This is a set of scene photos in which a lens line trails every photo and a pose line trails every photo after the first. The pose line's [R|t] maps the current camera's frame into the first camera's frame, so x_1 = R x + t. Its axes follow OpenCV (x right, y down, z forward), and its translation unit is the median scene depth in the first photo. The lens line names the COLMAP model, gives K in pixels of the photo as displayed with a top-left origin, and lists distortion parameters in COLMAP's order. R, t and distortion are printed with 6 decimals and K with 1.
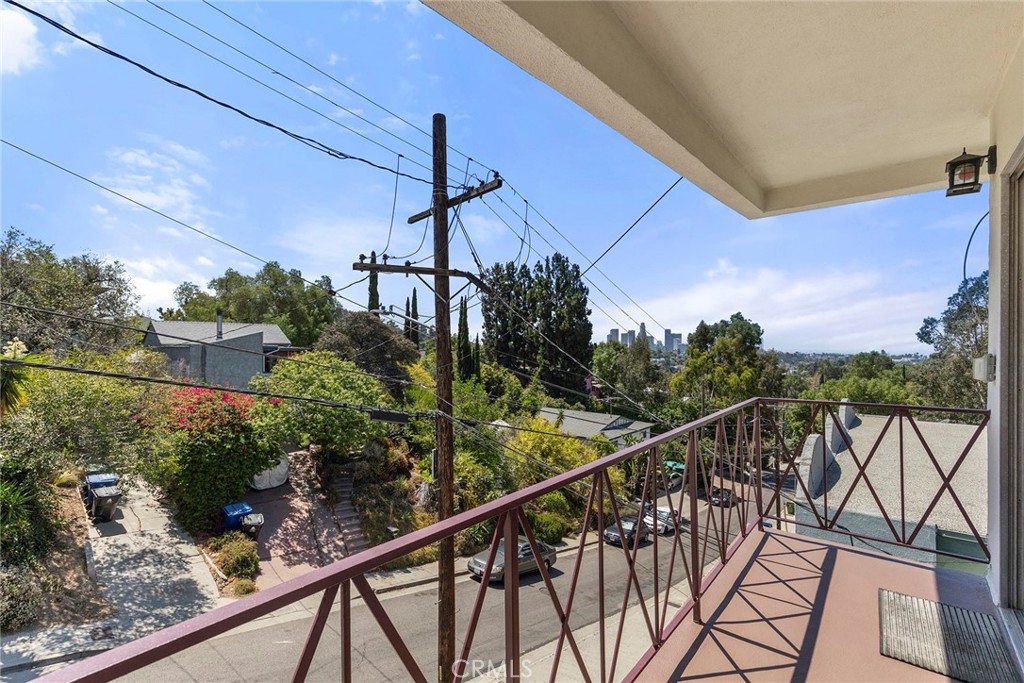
lens RADIAL K [[453.0, 0, 512.0], [0, 453.0, 341.5], [0, 0, 1]] dist [-0.000401, -0.000368]
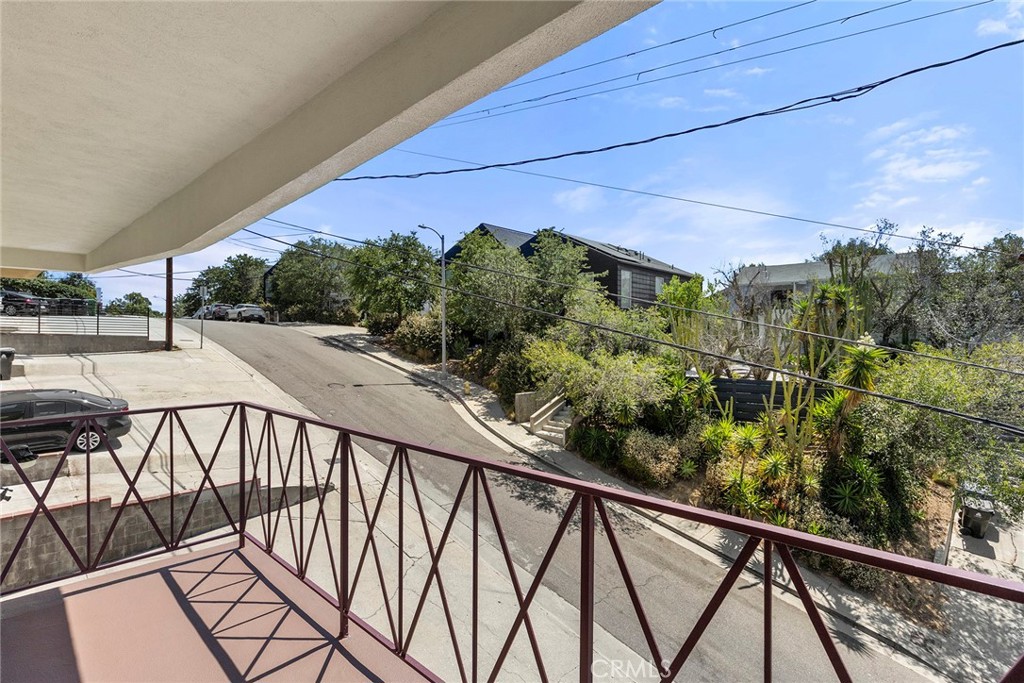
lens RADIAL K [[497.0, 0, 512.0], [0, 497.0, 341.5], [0, 0, 1]] dist [-0.001570, -0.000636]
pose [[-0.084535, 0.008247, -0.996386, 0.194653], [0.010574, 0.999917, 0.007379, -0.010189], [0.996364, -0.009912, -0.084615, 0.200206]]
